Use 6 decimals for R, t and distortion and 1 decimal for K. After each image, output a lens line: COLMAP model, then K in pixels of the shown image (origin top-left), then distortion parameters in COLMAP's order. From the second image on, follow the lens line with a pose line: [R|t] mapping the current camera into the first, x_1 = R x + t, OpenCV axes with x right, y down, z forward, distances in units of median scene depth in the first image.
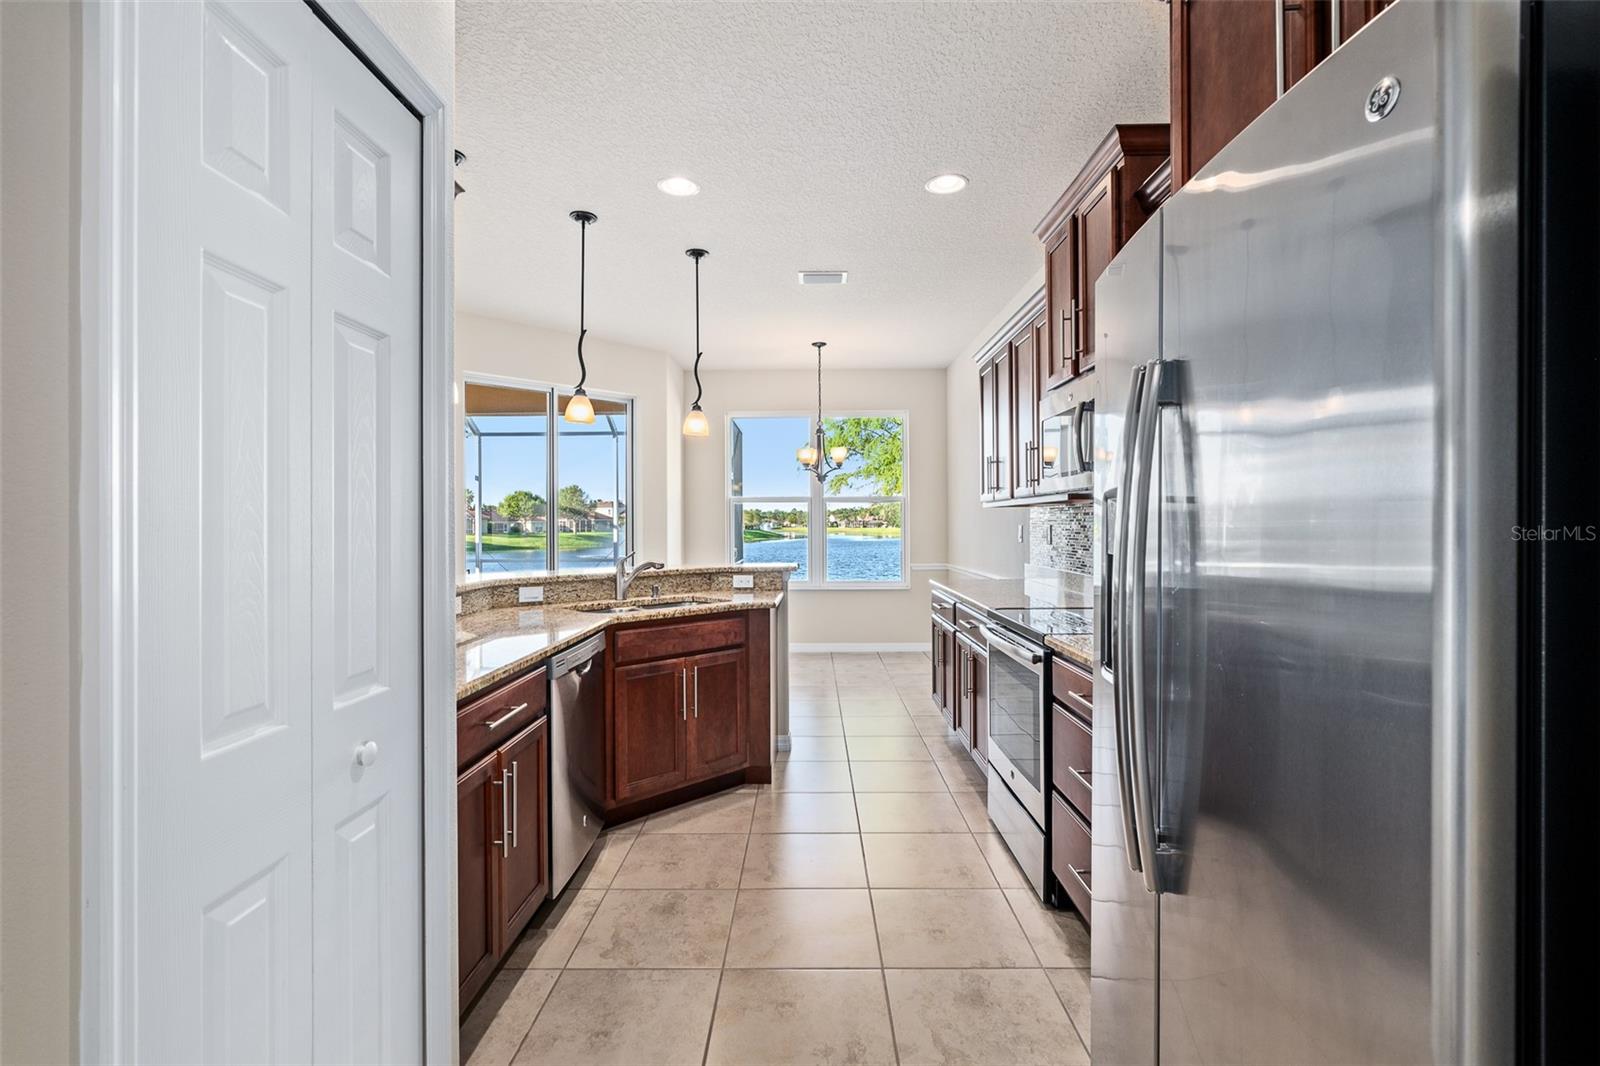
lens RADIAL K [[734.1, 0, 802.4], [0, 734.1, 525.0], [0, 0, 1]] dist [-0.003599, -0.000432]
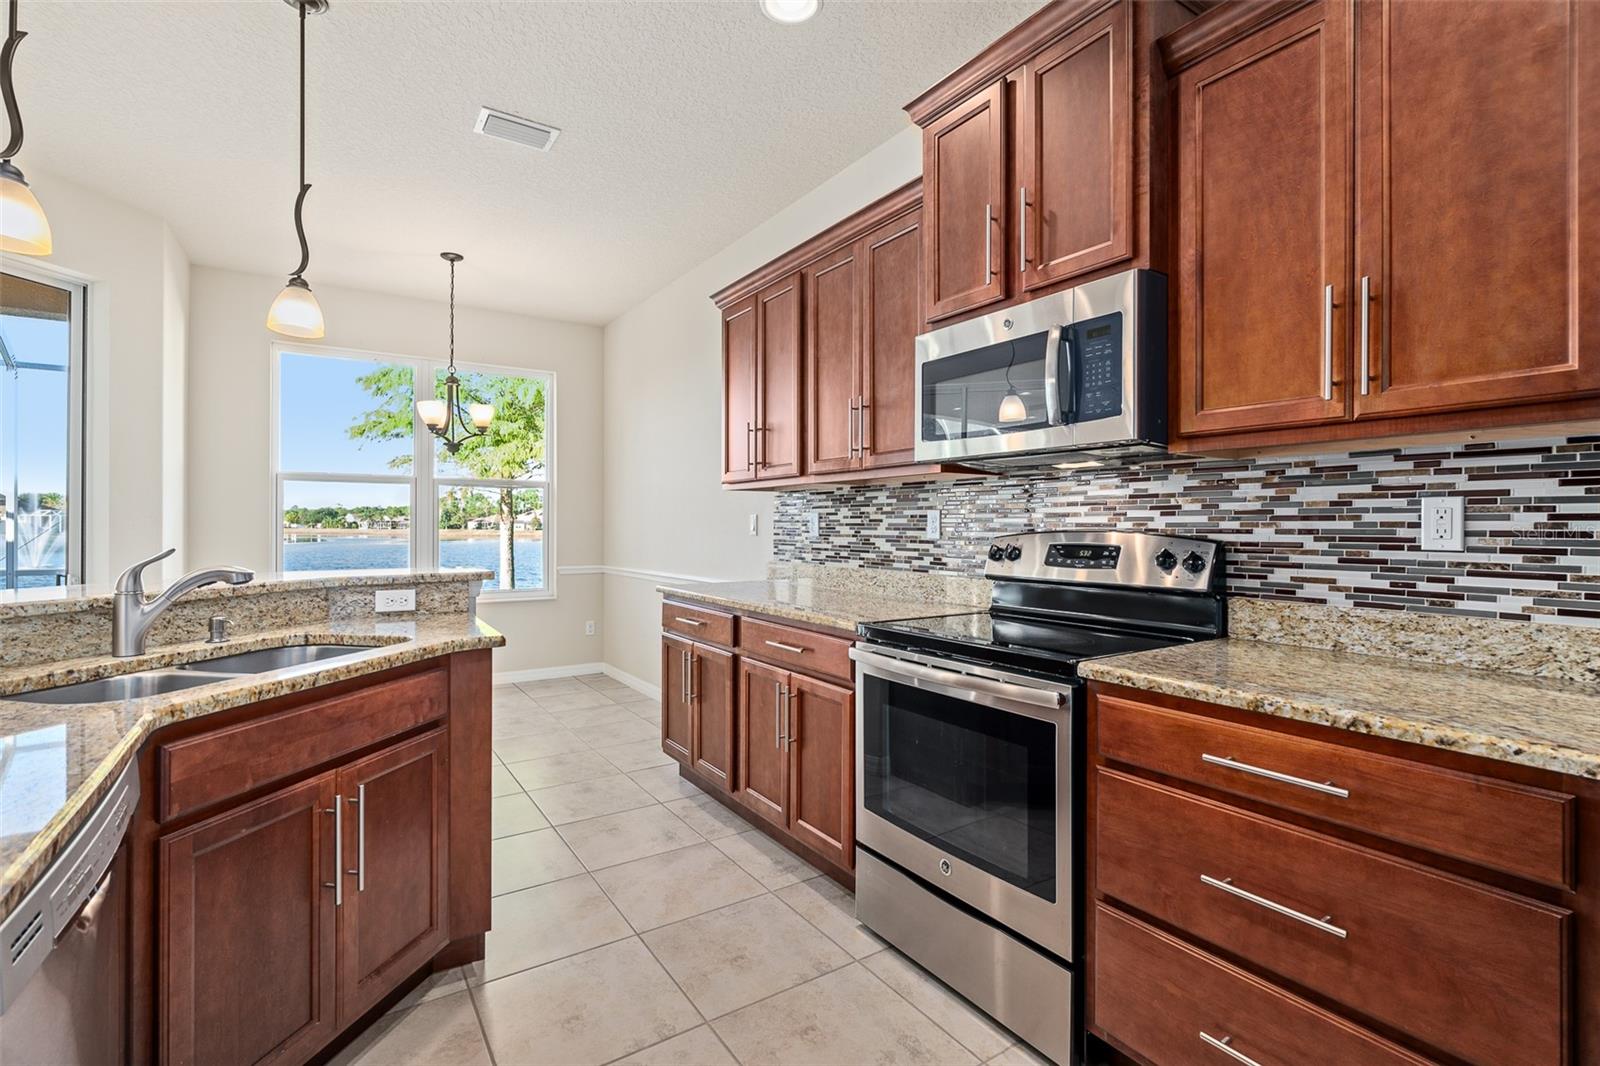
lens RADIAL K [[734.1, 0, 802.4], [0, 734.1, 525.0], [0, 0, 1]] dist [-0.003599, -0.000432]
pose [[0.827384, 0.008006, 0.561580, -0.157464], [-0.006094, 0.999968, -0.005278, 0.021465], [-0.561604, 0.000944, 0.827406, 0.392654]]
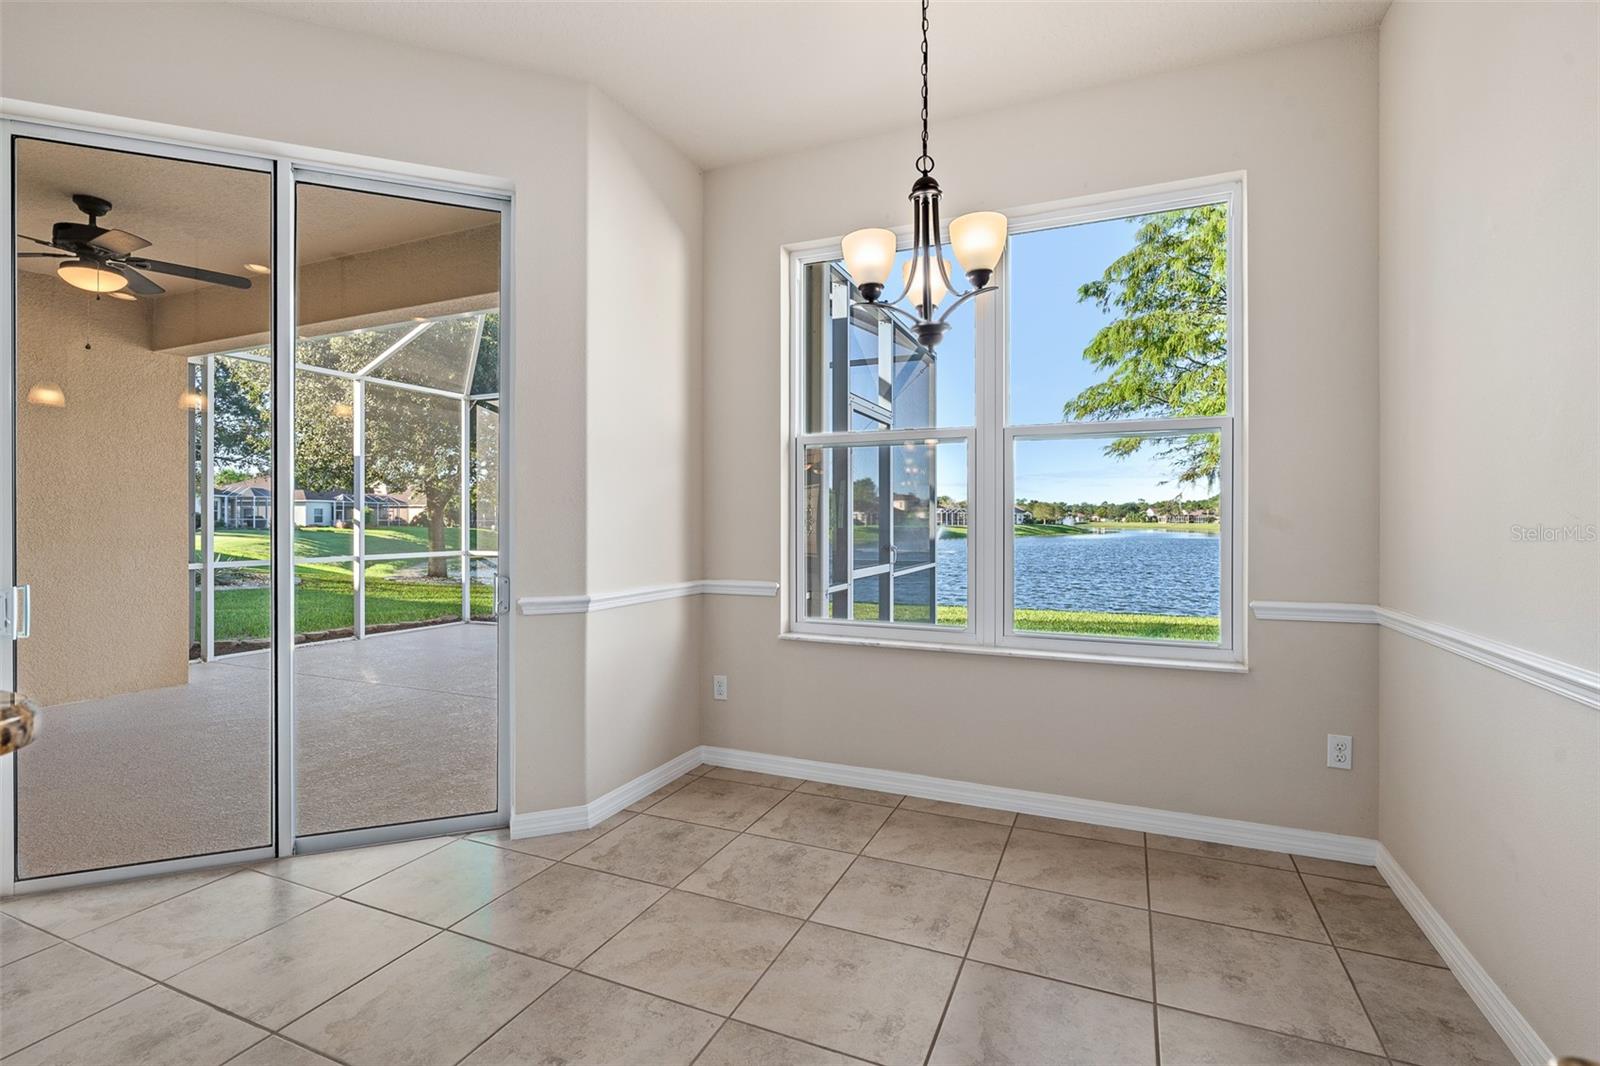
lens RADIAL K [[734.1, 0, 802.4], [0, 734.1, 525.0], [0, 0, 1]] dist [-0.003599, -0.000432]
pose [[0.919327, 0.009118, -0.393388, 0.173489], [-0.005946, 0.999939, 0.009283, 0.028199], [0.393448, -0.006195, 0.919326, 1.170980]]
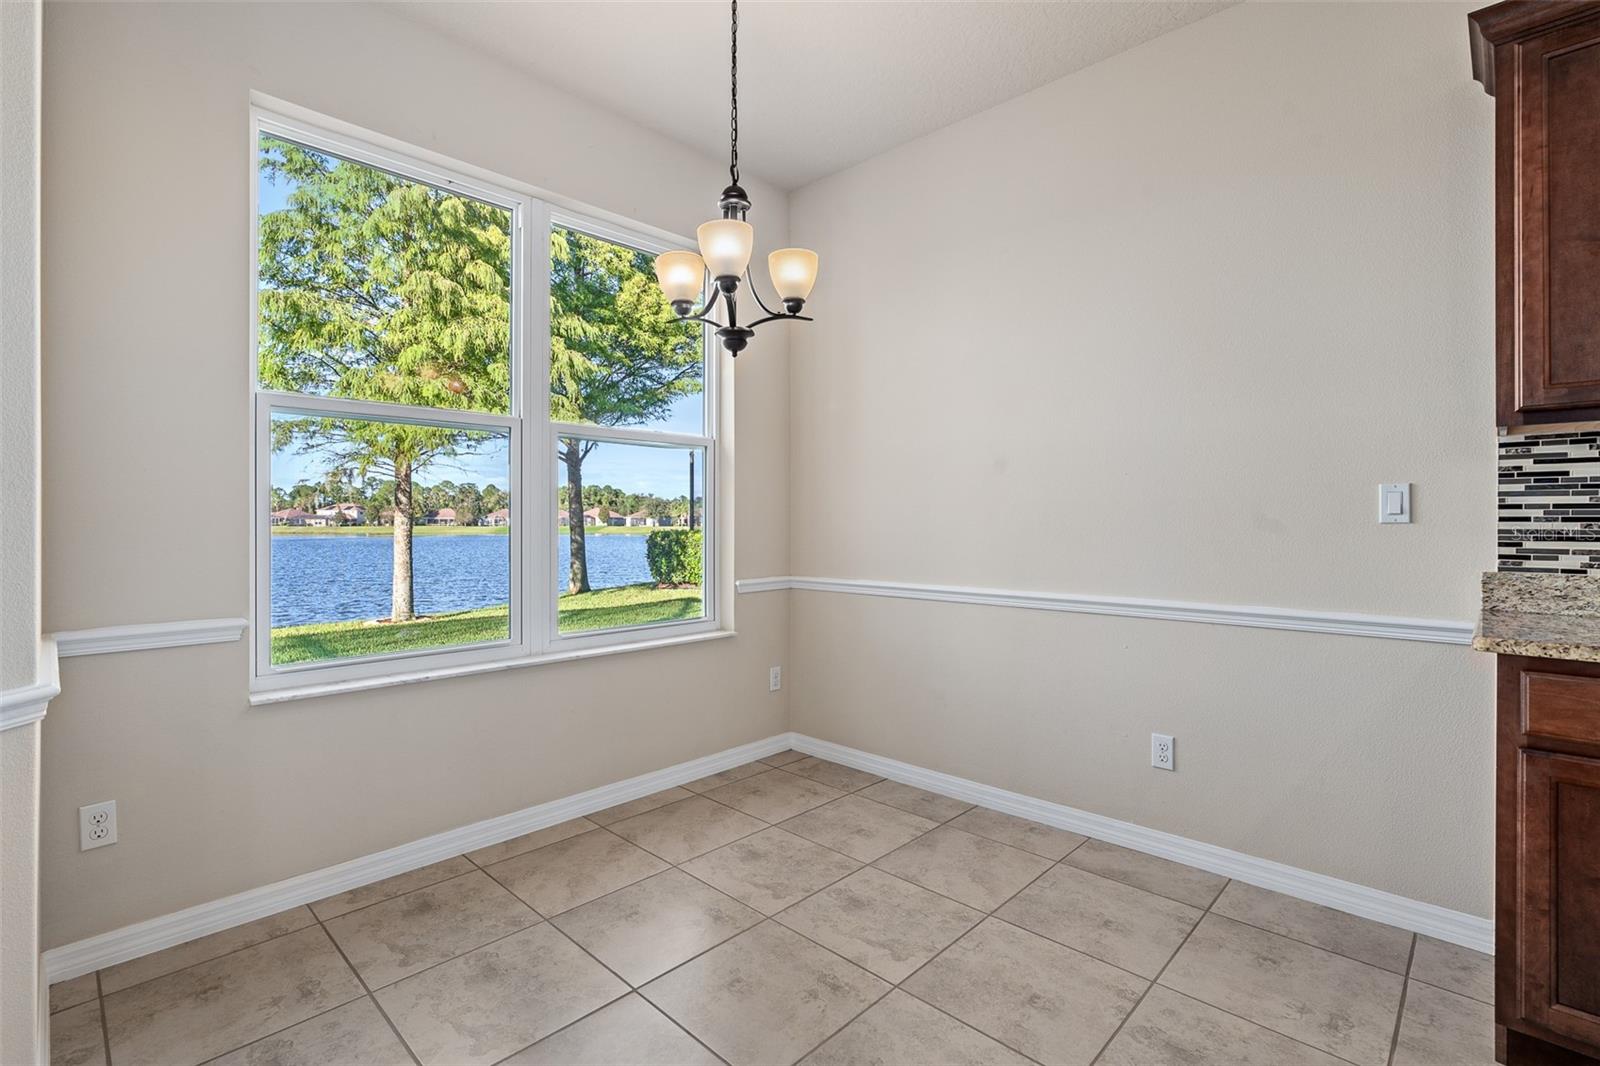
lens RADIAL K [[734.1, 0, 802.4], [0, 734.1, 525.0], [0, 0, 1]] dist [-0.003599, -0.000432]
pose [[0.685999, 0.001866, 0.727600, -0.330573], [-0.003230, 0.999995, 0.000481, 0.034629], [-0.727595, -0.002680, 0.686001, 1.286602]]
